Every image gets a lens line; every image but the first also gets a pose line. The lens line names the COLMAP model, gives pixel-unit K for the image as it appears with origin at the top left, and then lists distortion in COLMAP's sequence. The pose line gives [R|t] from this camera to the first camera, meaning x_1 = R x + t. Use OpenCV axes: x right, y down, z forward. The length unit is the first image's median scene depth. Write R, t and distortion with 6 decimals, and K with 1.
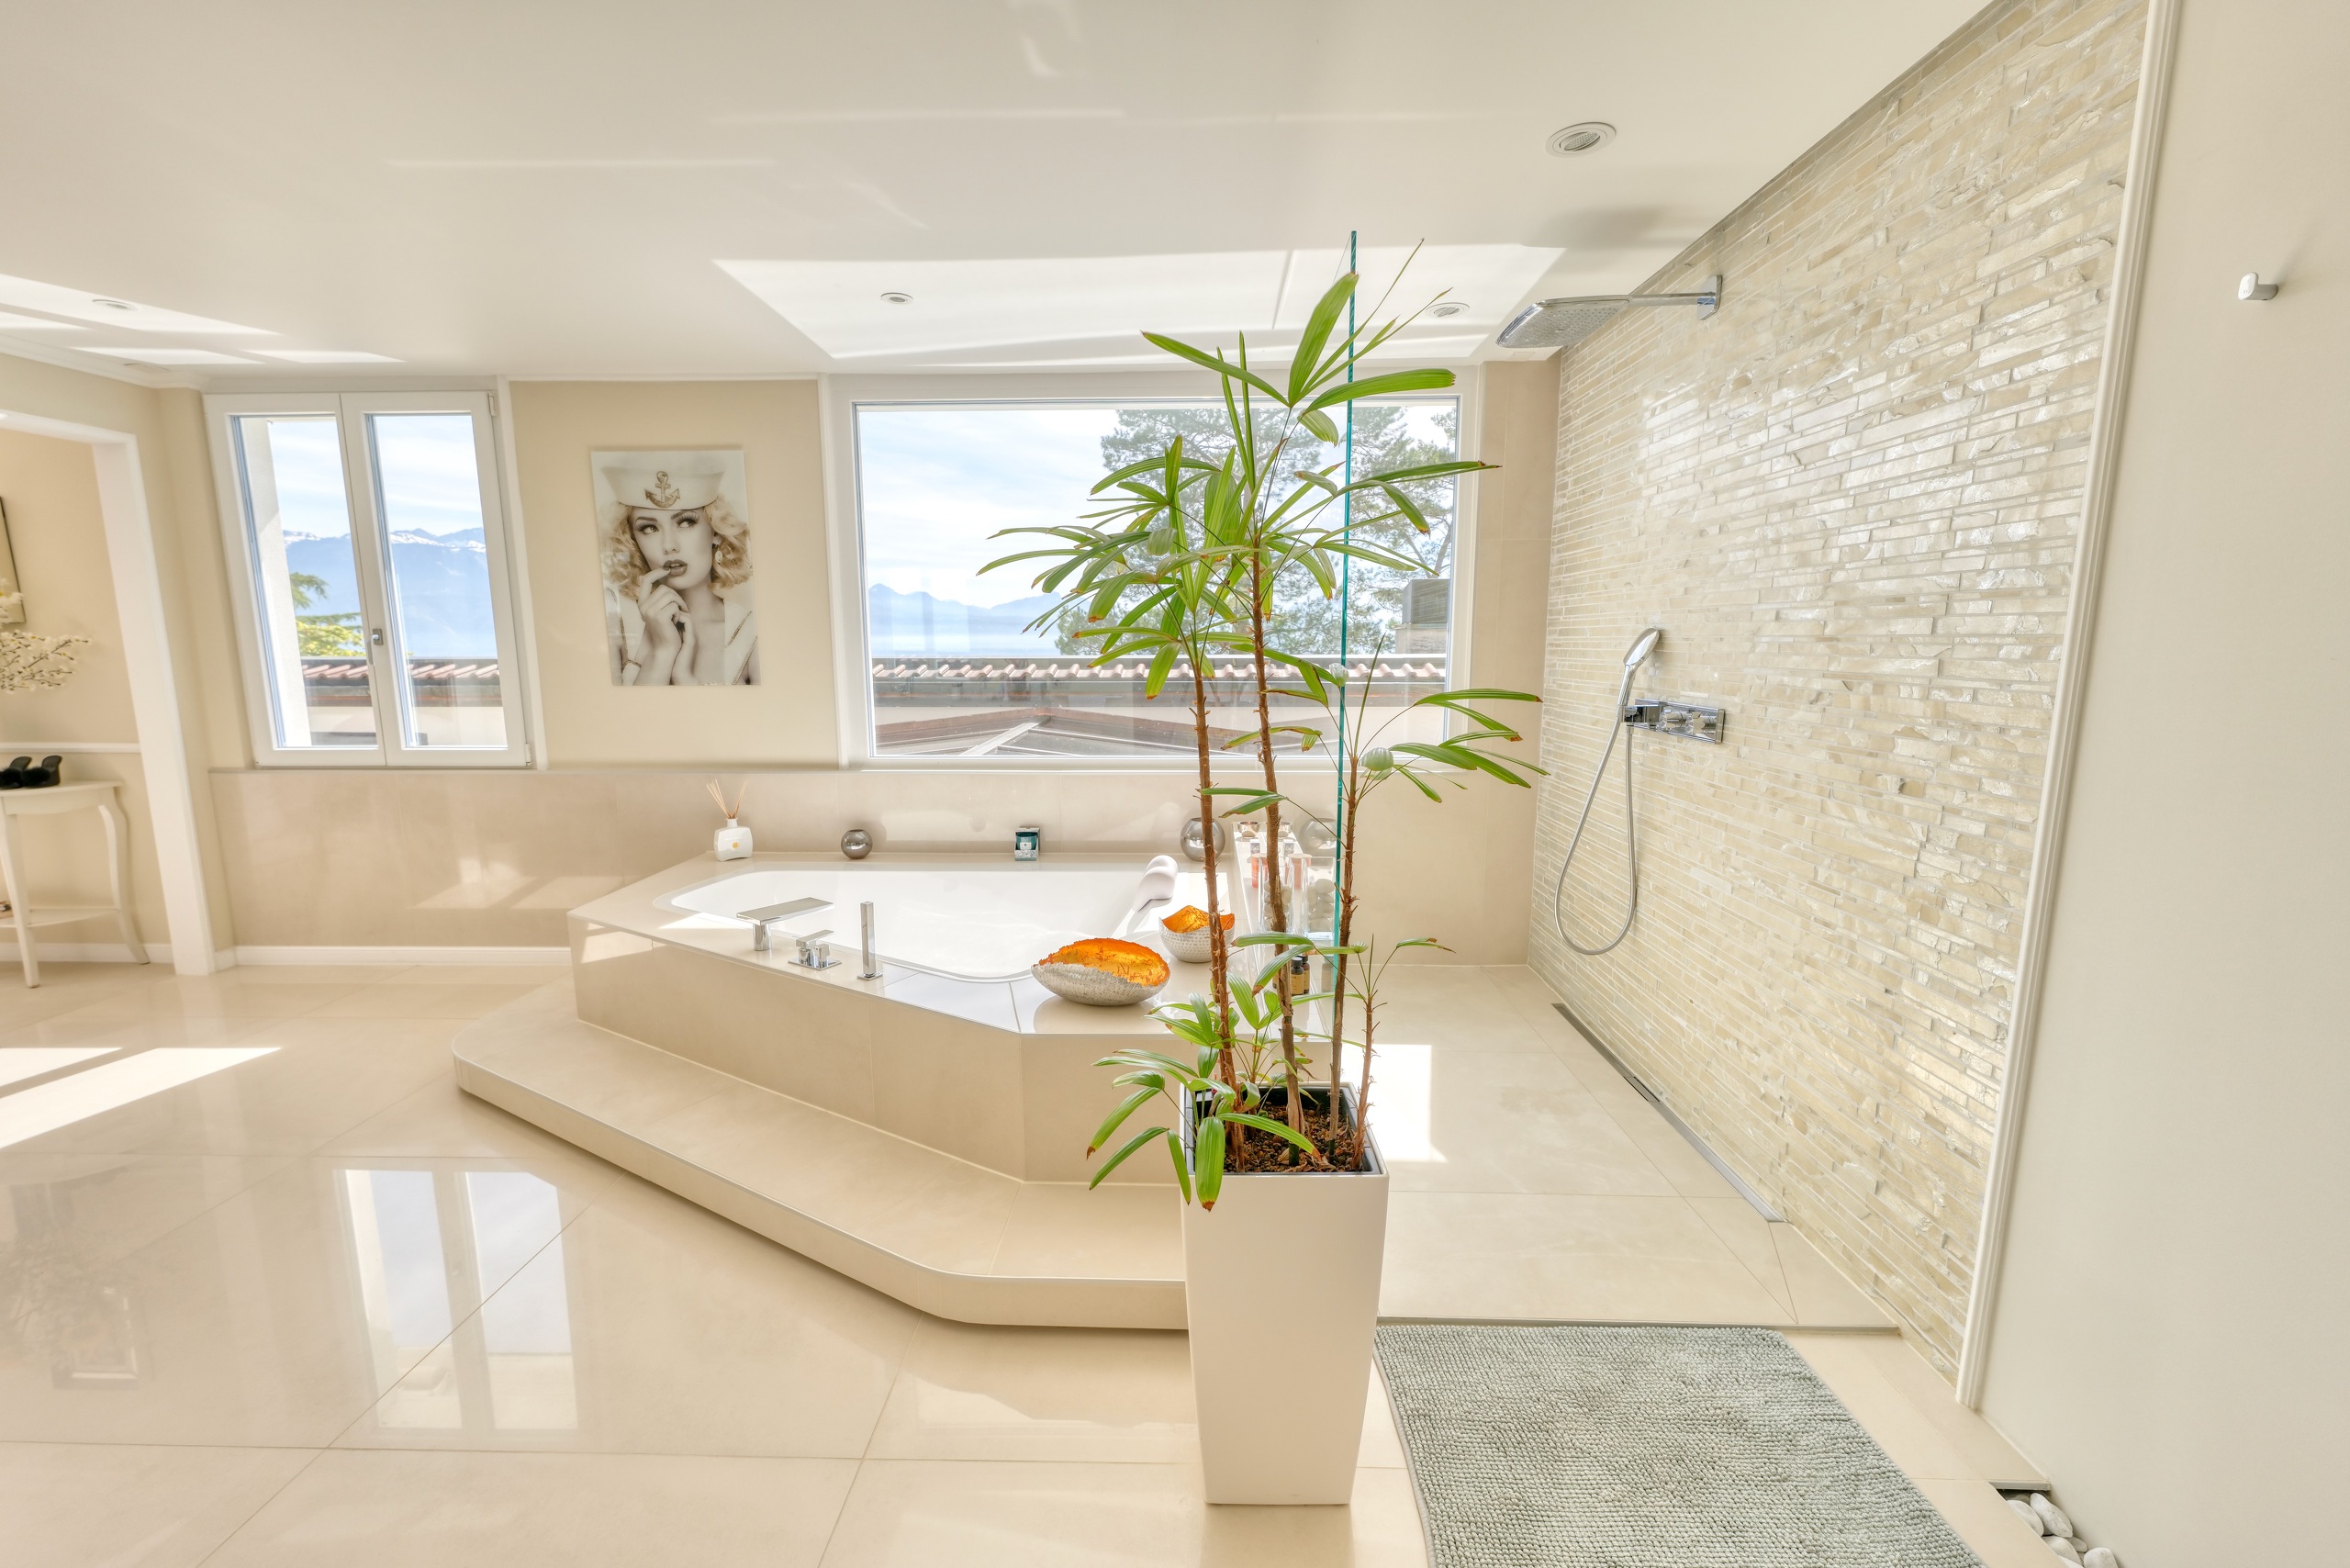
lens RADIAL K [[944.5, 0, 1173.2], [0, 944.5, 787.9], [0, 0, 1]] dist [-0.001618, -0.000633]
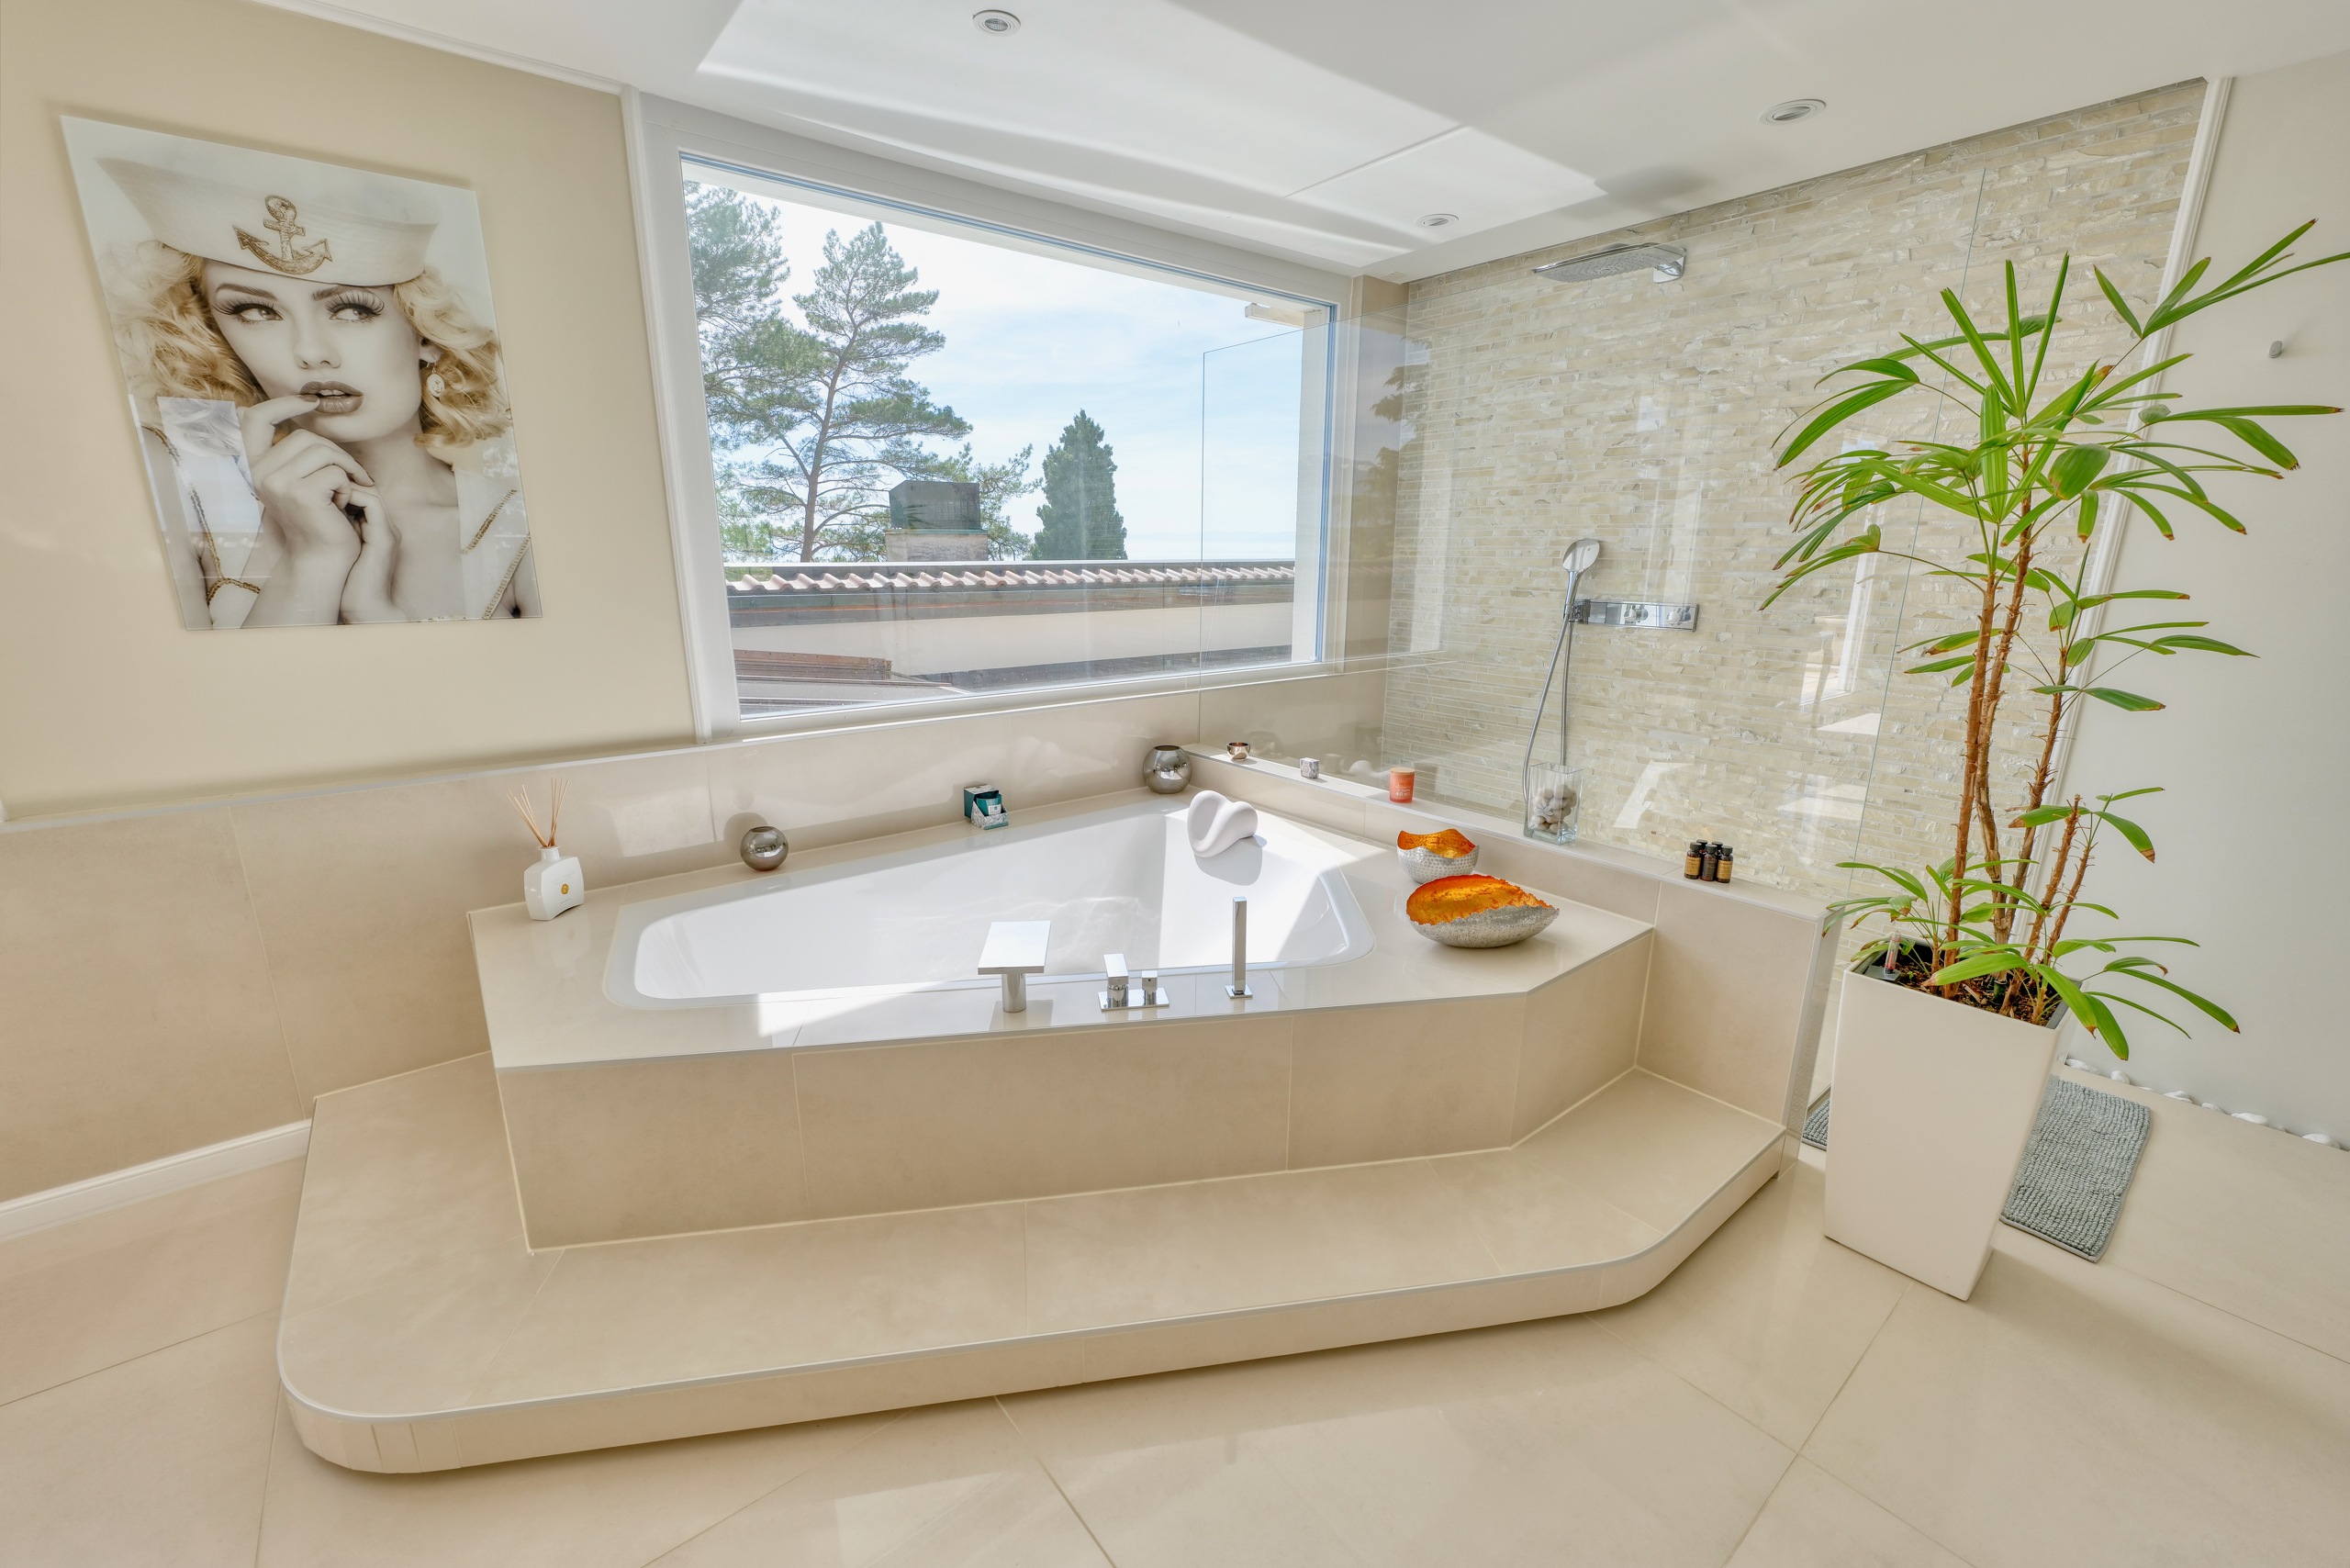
lens RADIAL K [[944.5, 0, 1180.0], [0, 944.5, 789.9], [0, 0, 1]] dist [-0.001618, -0.000633]
pose [[0.765786, -0.153839, 0.624424, -0.528597], [0.092195, 0.987199, 0.130149, -0.043599], [-0.636453, -0.042097, 0.770166, 0.290440]]
